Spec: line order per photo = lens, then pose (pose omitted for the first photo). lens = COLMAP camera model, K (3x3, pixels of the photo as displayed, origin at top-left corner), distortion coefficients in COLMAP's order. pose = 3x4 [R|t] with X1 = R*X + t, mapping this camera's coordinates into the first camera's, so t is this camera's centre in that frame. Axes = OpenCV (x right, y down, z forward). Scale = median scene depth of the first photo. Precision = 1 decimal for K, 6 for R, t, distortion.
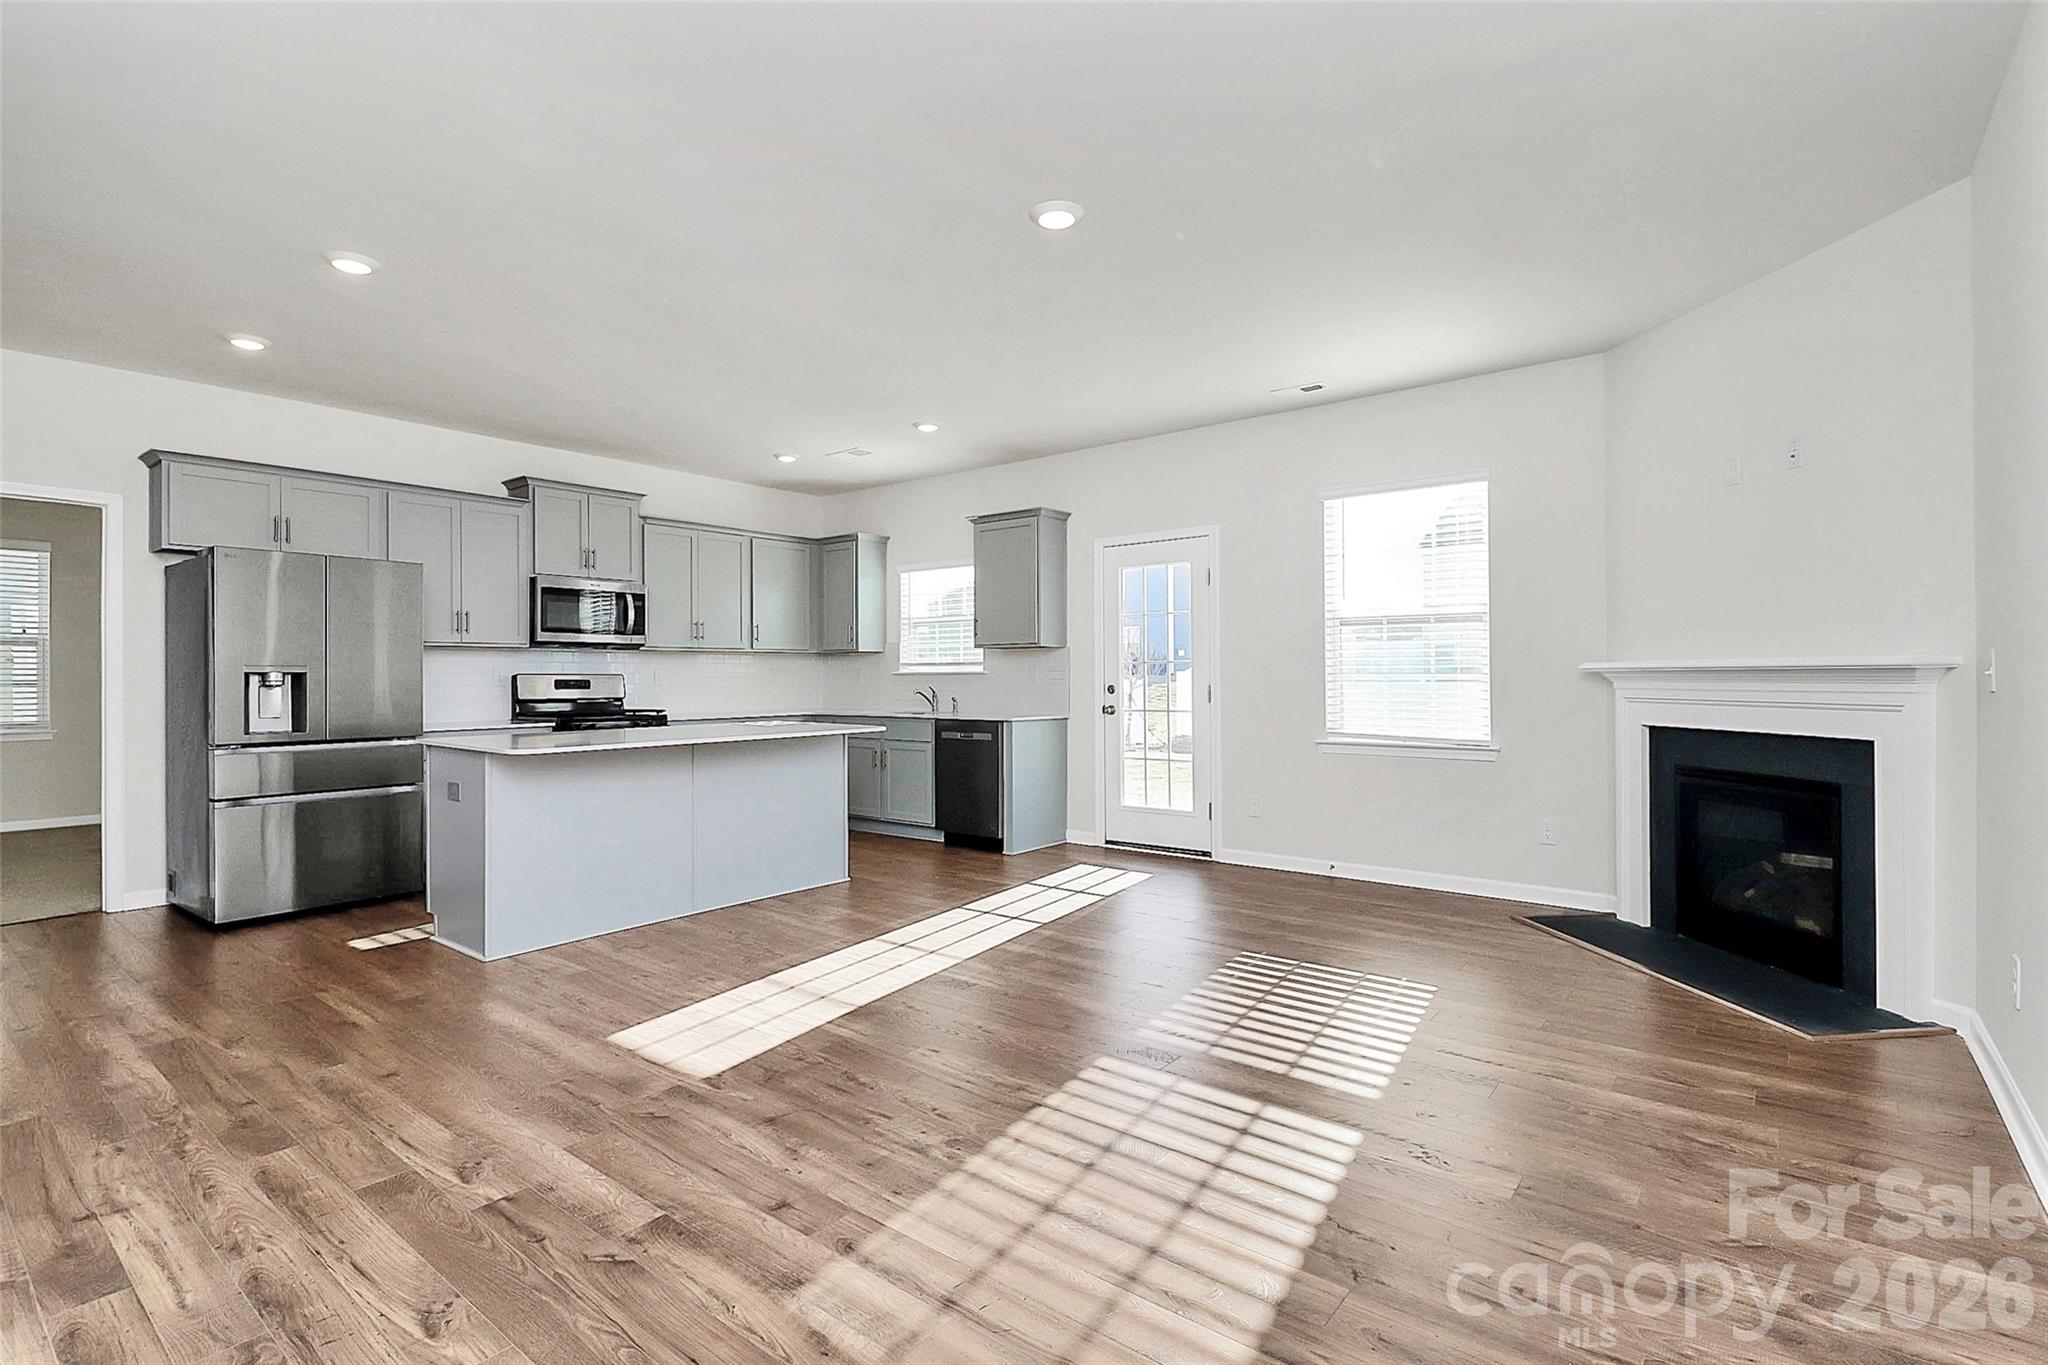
lens RADIAL K [[972.0, 0, 1024.0], [0, 972.0, 682.5], [0, 0, 1]] dist [0.021105, -0.021017]
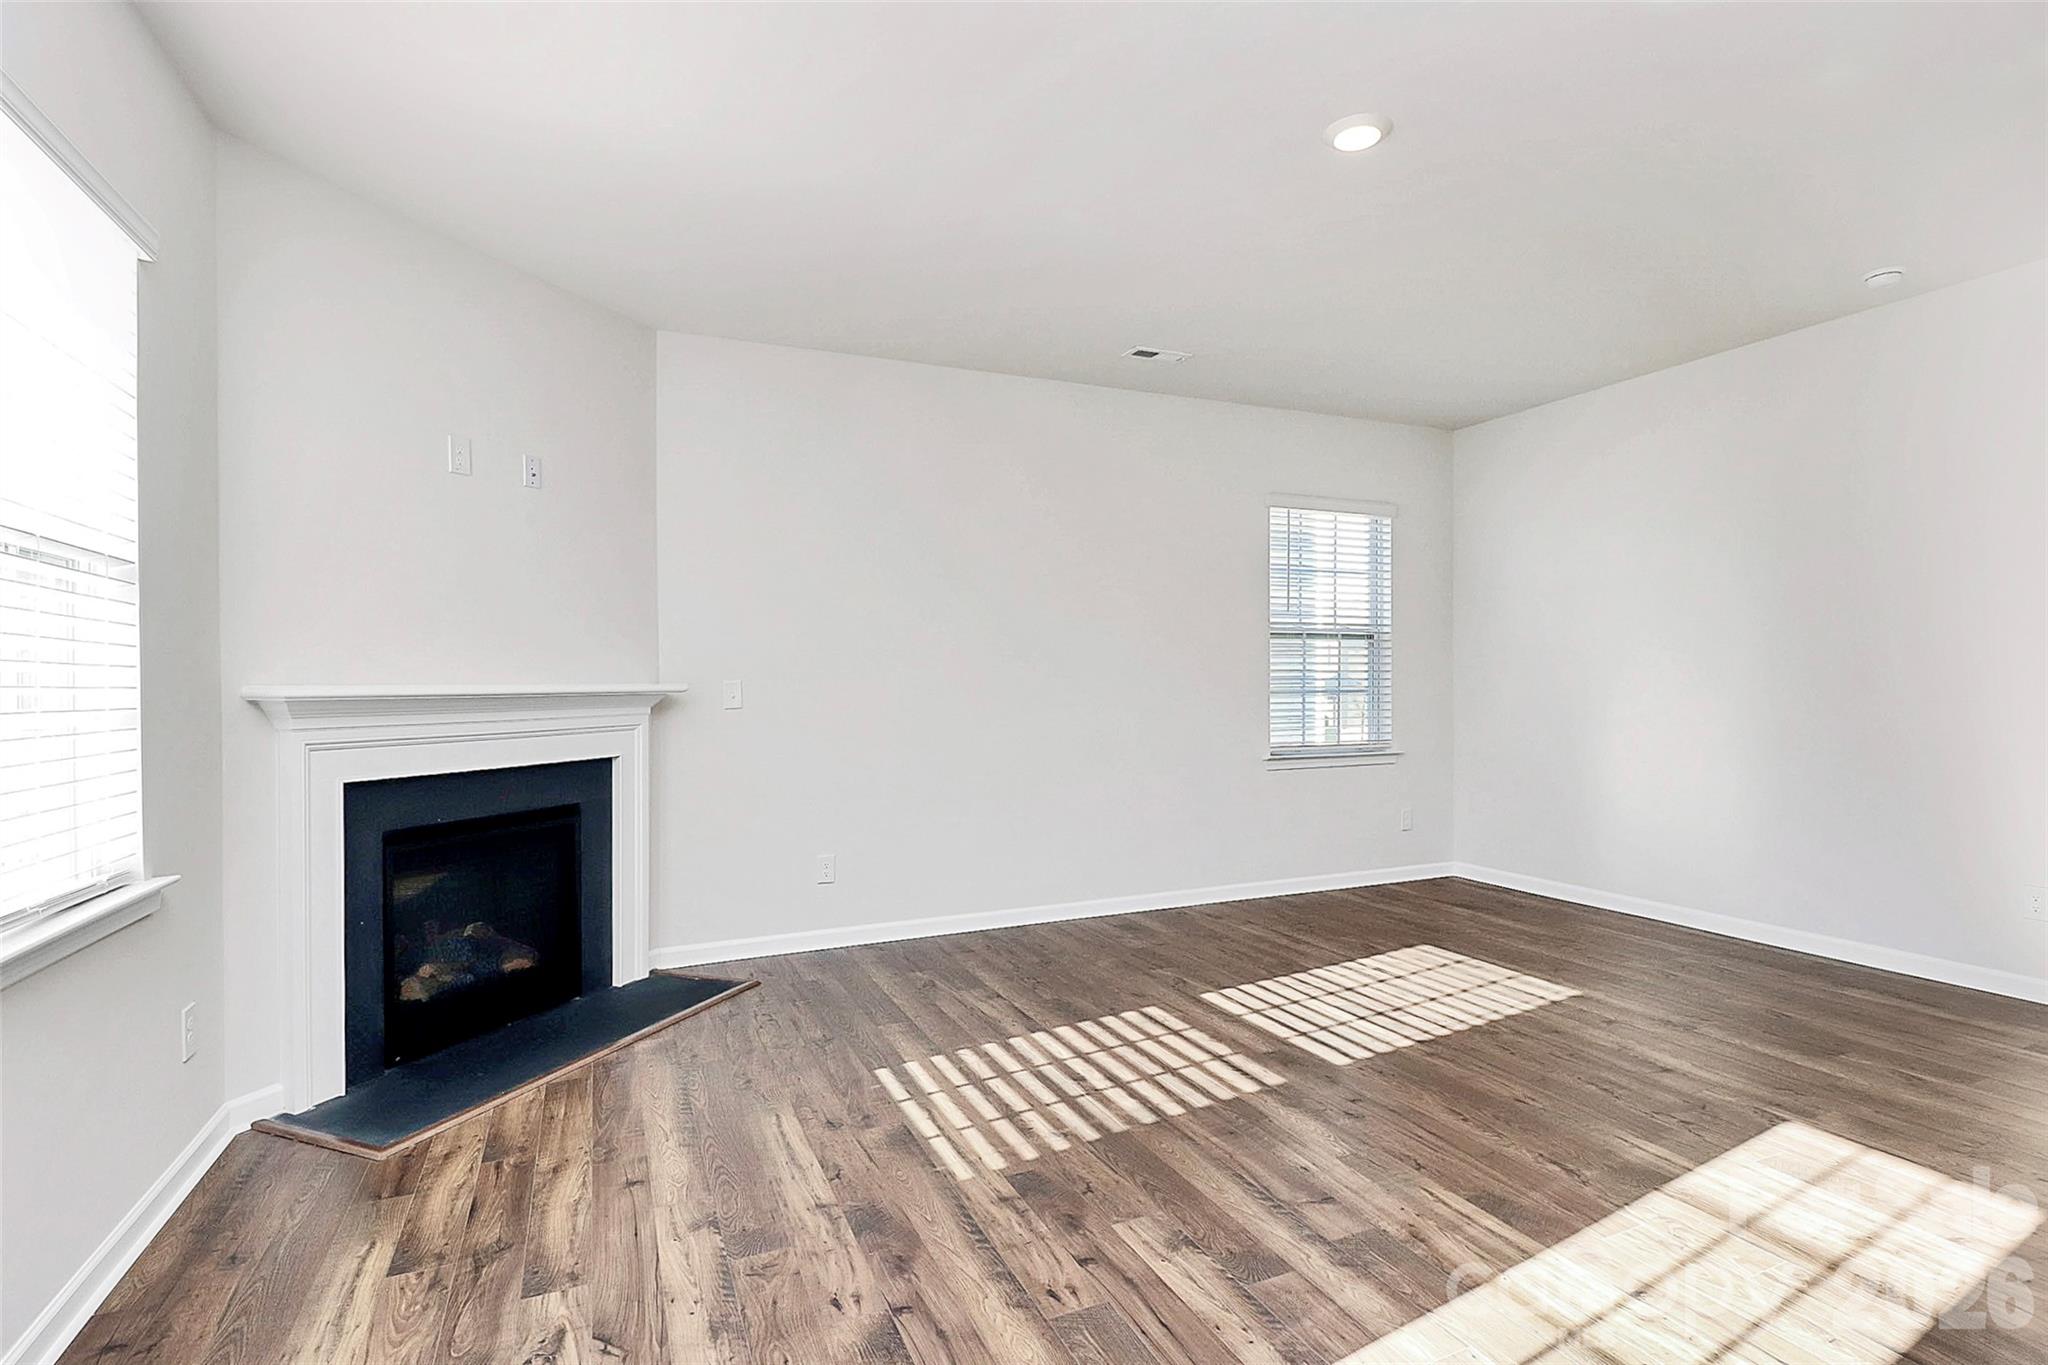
lens RADIAL K [[989.6, 0, 1024.0], [0, 989.6, 682.5], [0, 0, 1]] dist [-0.003814, -0.000767]
pose [[-0.879753, 0.008354, 0.475357, -0.122268], [0.013653, 0.999877, 0.007695, -0.033862], [-0.475235, 0.013260, -0.879759, 2.002476]]
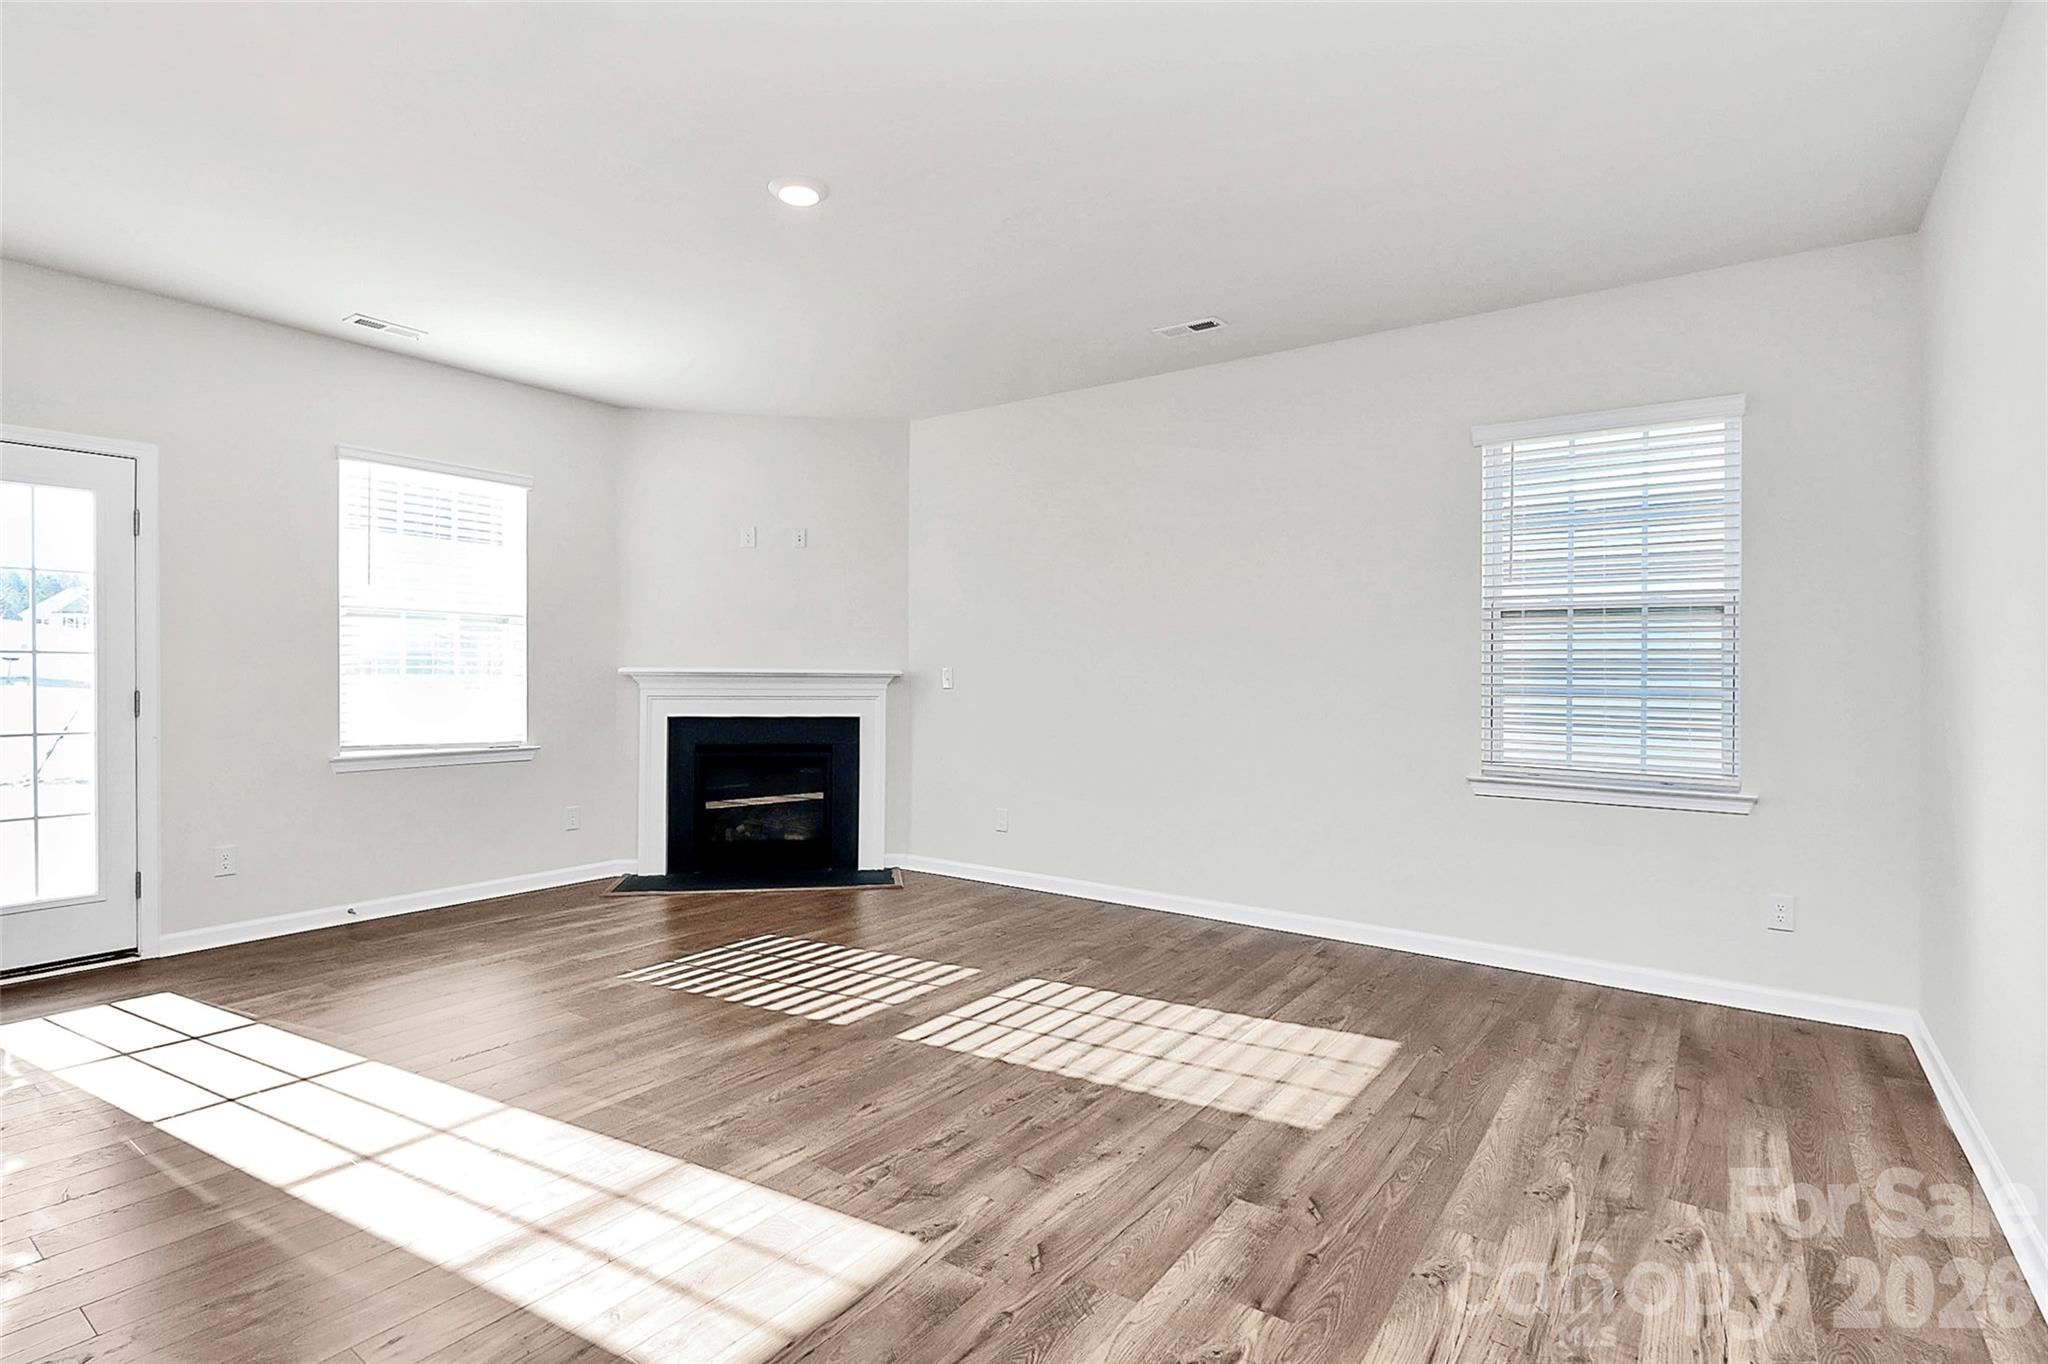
lens RADIAL K [[972.0, 0, 1024.0], [0, 972.0, 682.0], [0, 0, 1]] dist [0.021105, -0.021017]
pose [[-0.048928, -0.005228, 0.998789, -0.965408], [-0.001673, 0.999985, 0.005152, -0.014101], [-0.998801, -0.001419, -0.048936, 0.879395]]
